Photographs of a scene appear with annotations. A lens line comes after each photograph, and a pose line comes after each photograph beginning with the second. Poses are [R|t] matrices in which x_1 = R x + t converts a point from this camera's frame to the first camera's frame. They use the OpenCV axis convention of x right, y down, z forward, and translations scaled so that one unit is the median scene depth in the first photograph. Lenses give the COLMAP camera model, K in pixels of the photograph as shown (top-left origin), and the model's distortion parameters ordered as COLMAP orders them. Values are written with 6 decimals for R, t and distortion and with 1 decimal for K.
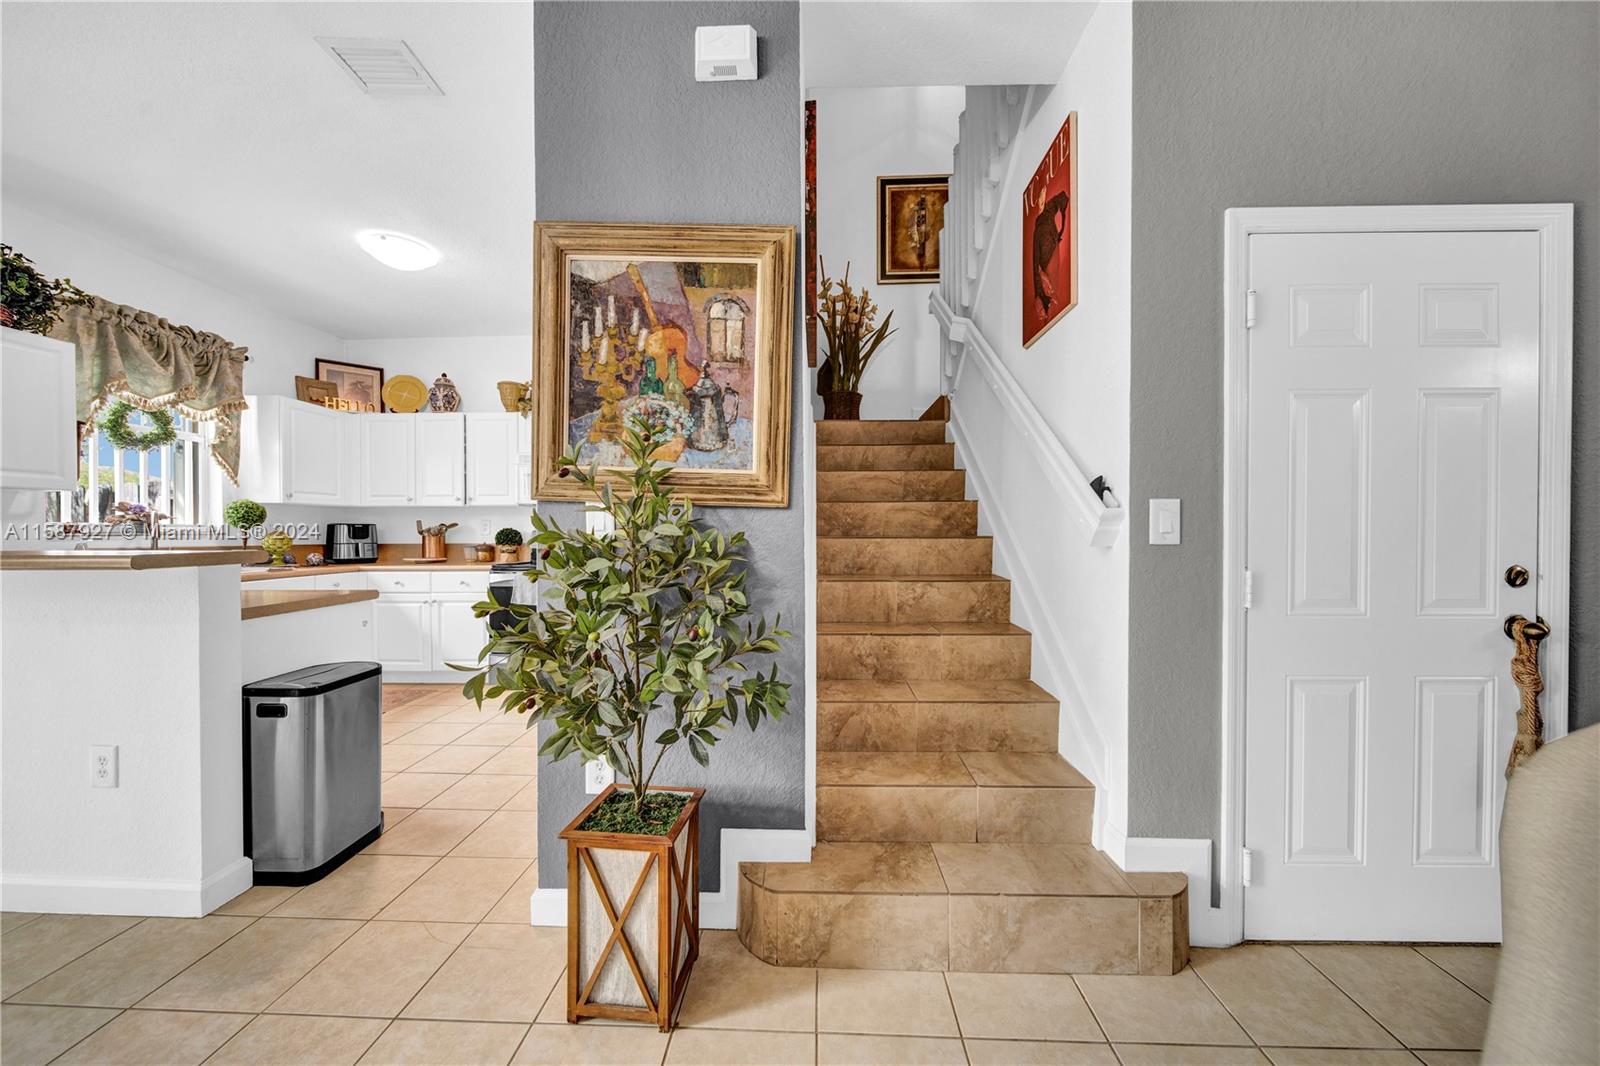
lens RADIAL K [[548.6, 0, 790.9], [0, 548.6, 530.7], [0, 0, 1]] dist [-0.000124, -0.002021]
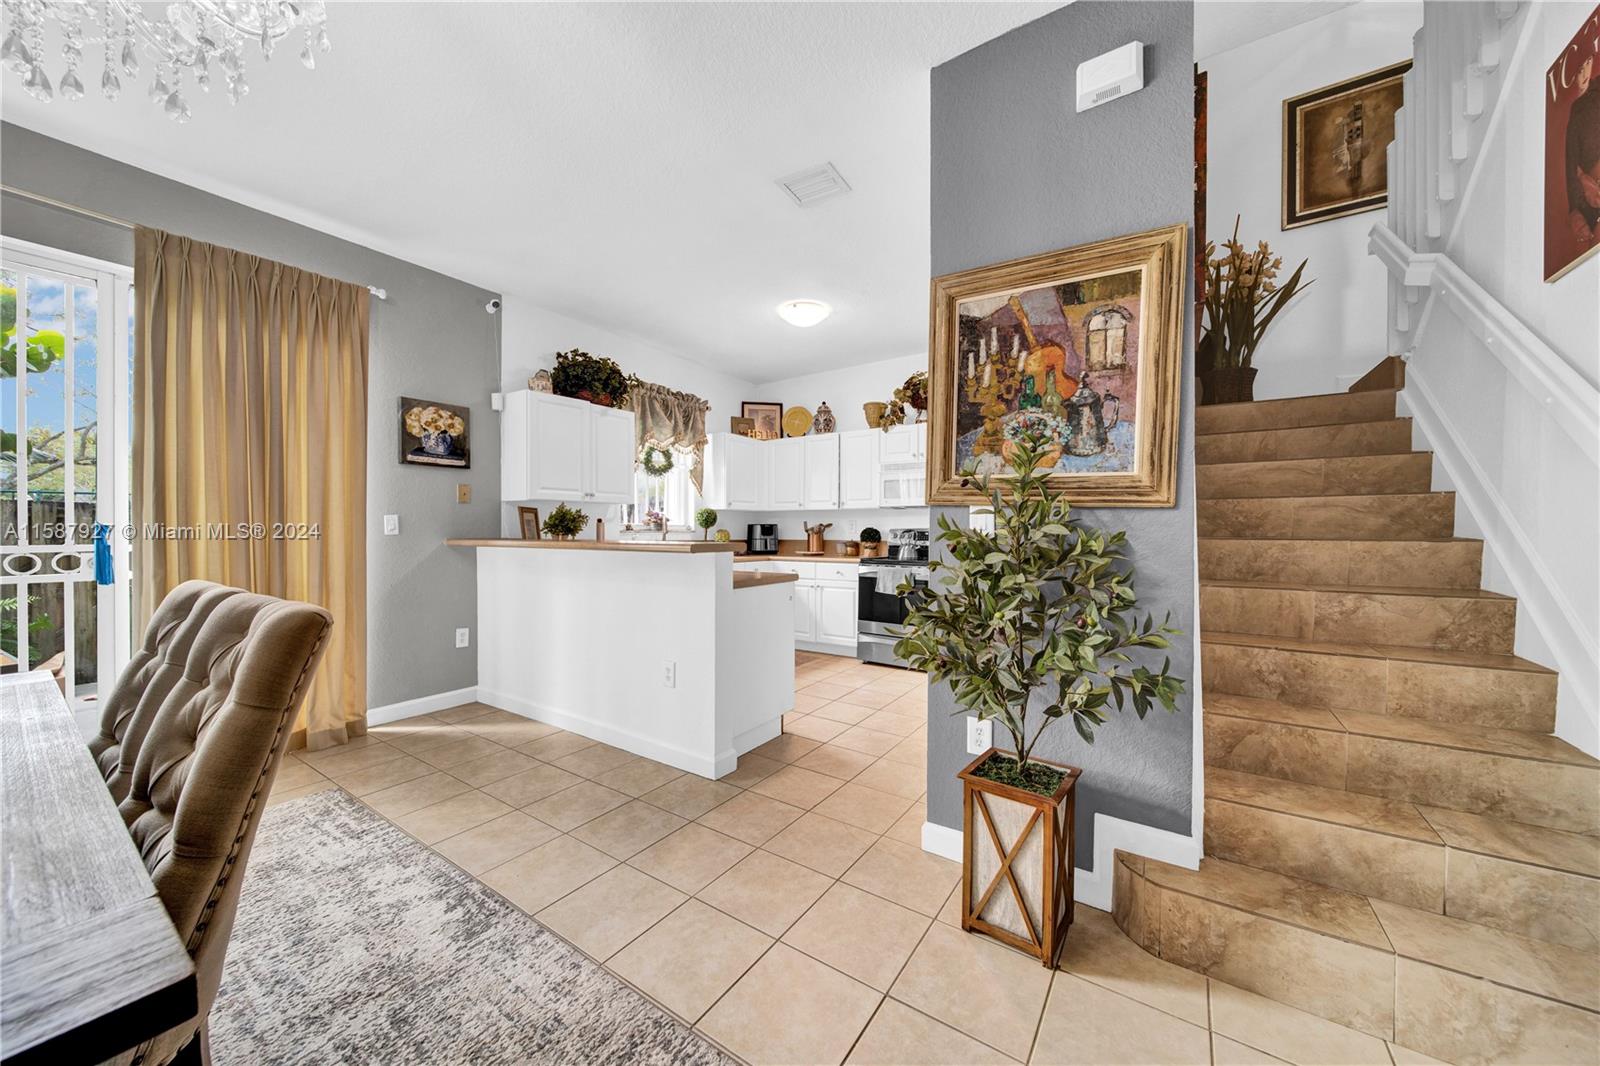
lens RADIAL K [[562.0, 0, 796.3], [0, 562.0, 534.3], [0, 0, 1]] dist [0.001655, -0.002049]
pose [[0.857496, 0.006947, -0.514444, -0.061263], [-0.003103, 0.999960, 0.008332, 0.000310], [0.514482, -0.005549, 0.857484, -0.201194]]
